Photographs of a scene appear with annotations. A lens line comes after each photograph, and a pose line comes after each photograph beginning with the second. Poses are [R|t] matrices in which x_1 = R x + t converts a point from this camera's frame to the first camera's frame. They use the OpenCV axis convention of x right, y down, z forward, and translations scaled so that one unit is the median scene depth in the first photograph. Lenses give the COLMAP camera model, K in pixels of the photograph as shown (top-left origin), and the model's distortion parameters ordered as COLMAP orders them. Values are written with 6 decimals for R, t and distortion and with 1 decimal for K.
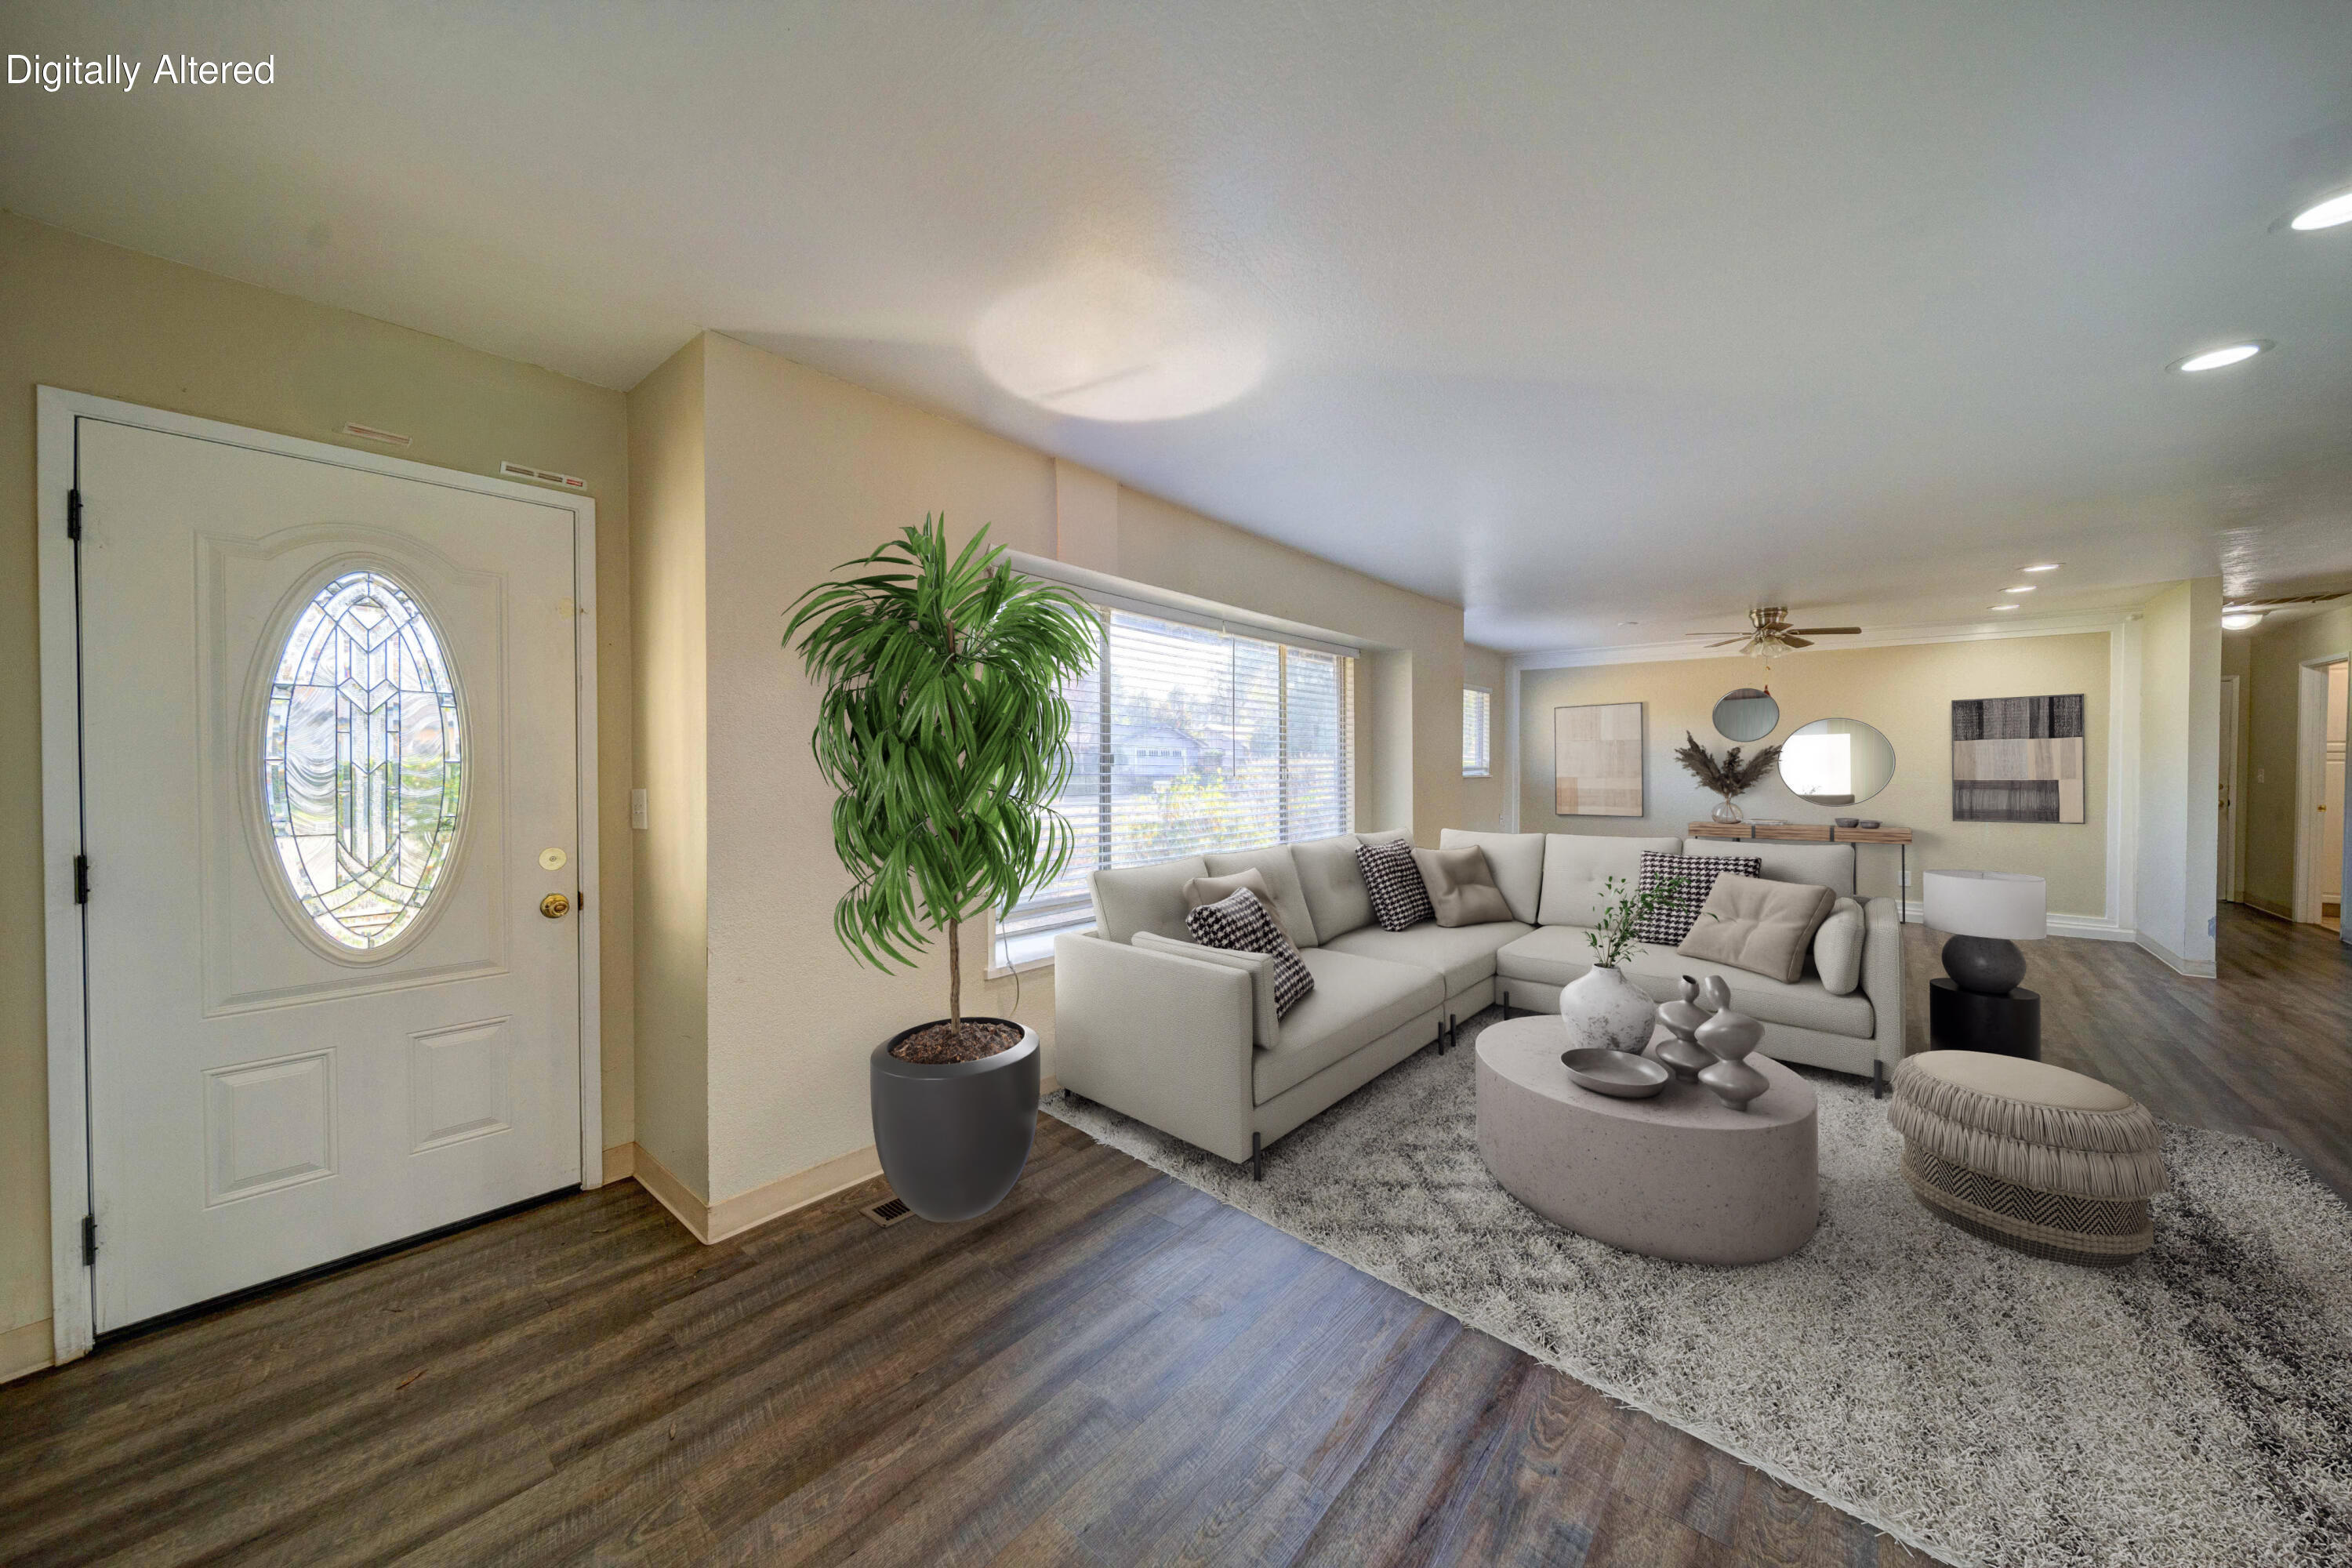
lens RADIAL K [[833.3, 0, 1164.0], [0, 833.3, 777.2], [0, 0, 1]] dist [0.000536, -0.001300]
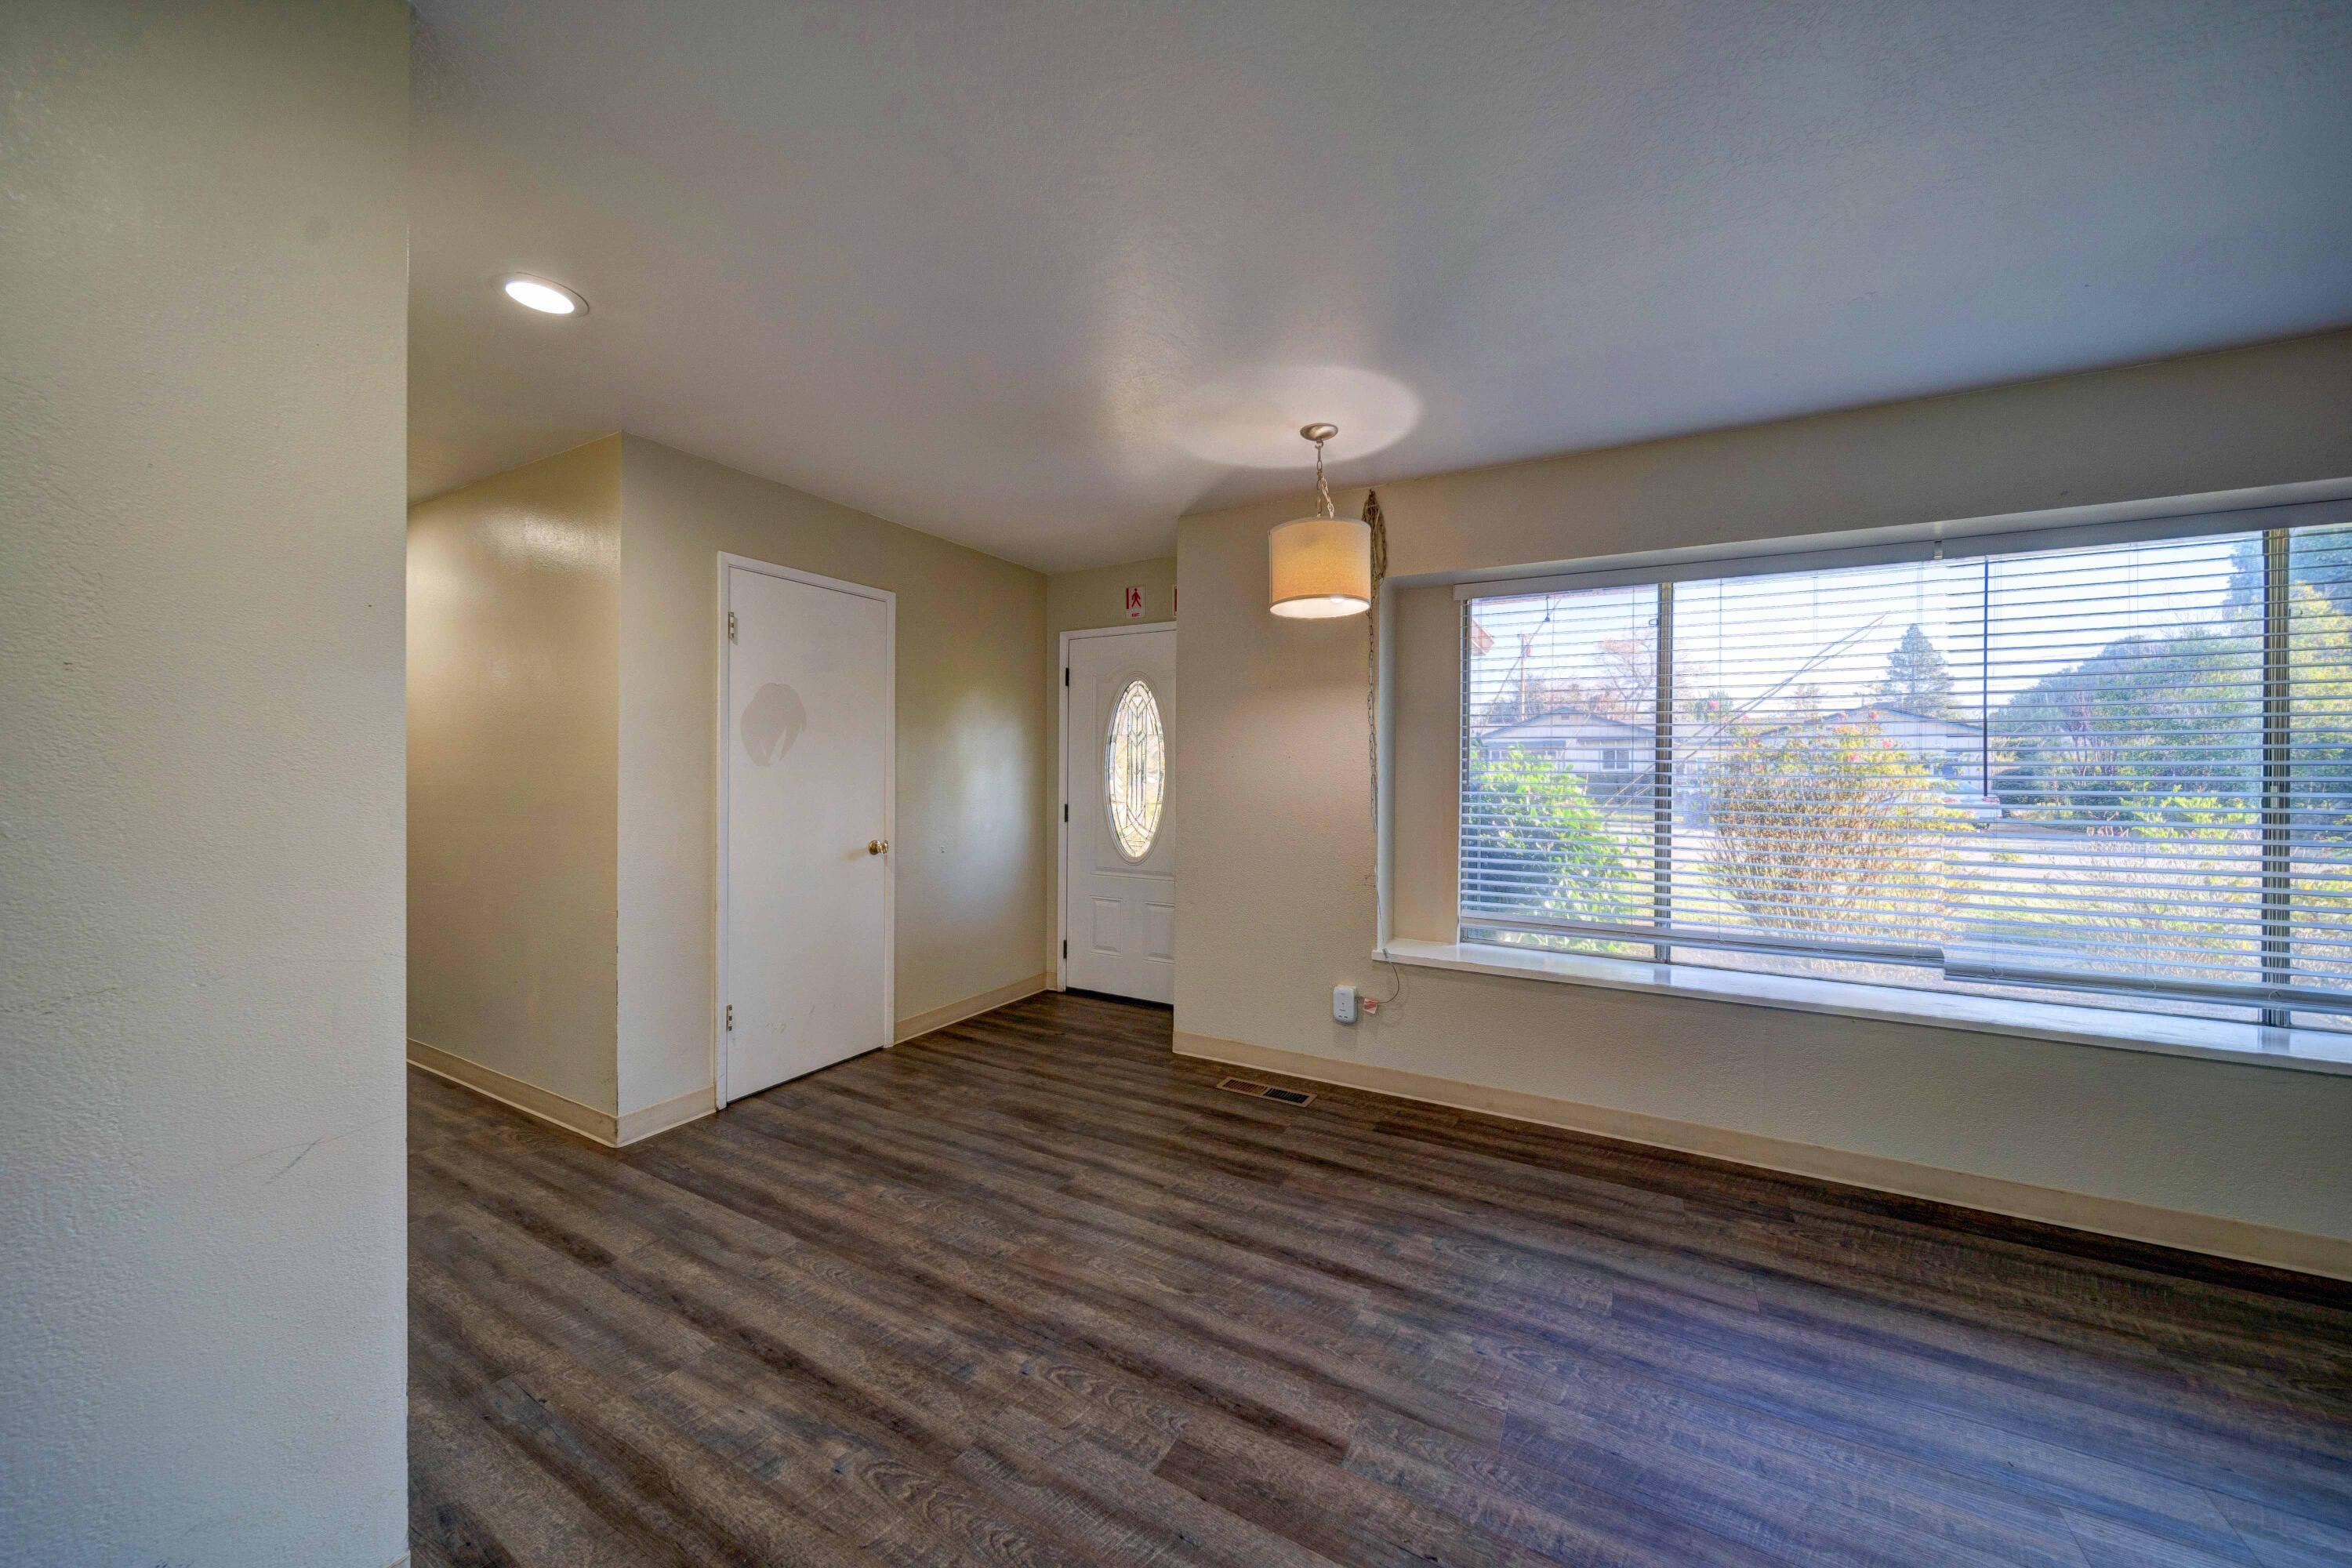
lens RADIAL K [[833.3, 0, 1164.0], [0, 833.3, 777.2], [0, 0, 1]] dist [0.000536, -0.001300]
pose [[0.188487, 0.006400, -0.982055, 1.196834], [-0.024249, 0.999704, 0.001861, -0.003459], [0.981776, 0.023463, 0.188586, 0.693411]]
